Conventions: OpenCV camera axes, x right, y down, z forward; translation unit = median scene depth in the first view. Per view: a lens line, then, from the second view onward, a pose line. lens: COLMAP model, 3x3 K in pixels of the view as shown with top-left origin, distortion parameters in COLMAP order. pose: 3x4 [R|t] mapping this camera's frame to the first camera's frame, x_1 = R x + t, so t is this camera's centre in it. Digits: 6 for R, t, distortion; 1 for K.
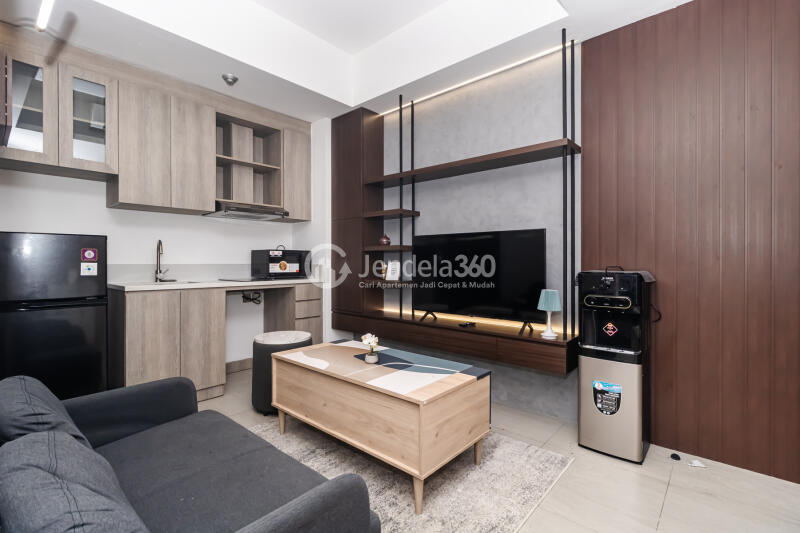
lens RADIAL K [[369.1, 0, 402.0], [0, 369.1, 262.4], [0, 0, 1]] dist [-0.000114, -0.000091]
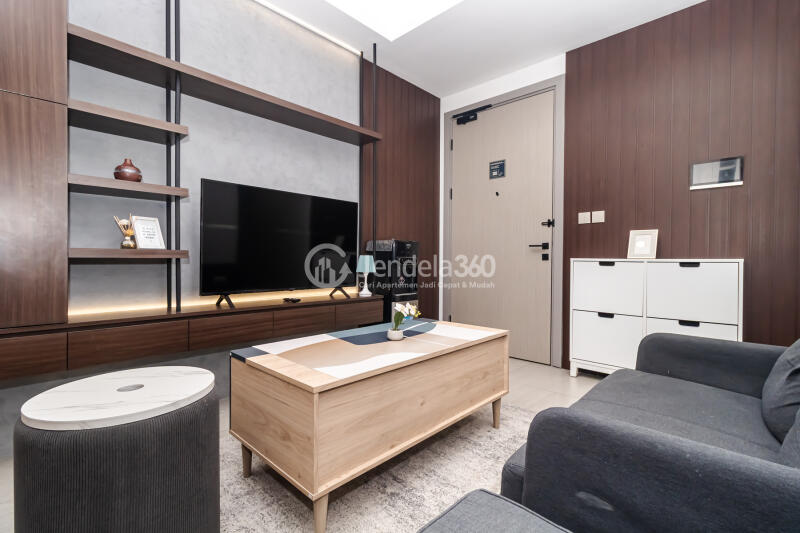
lens RADIAL K [[369.1, 0, 402.0], [0, 369.1, 262.4], [0, 0, 1]] dist [-0.000114, -0.000091]
pose [[0.039650, -0.013095, 0.999128, -0.729428], [0.002752, 0.999912, 0.012996, 0.076697], [-0.999210, 0.002234, 0.039683, 0.789494]]
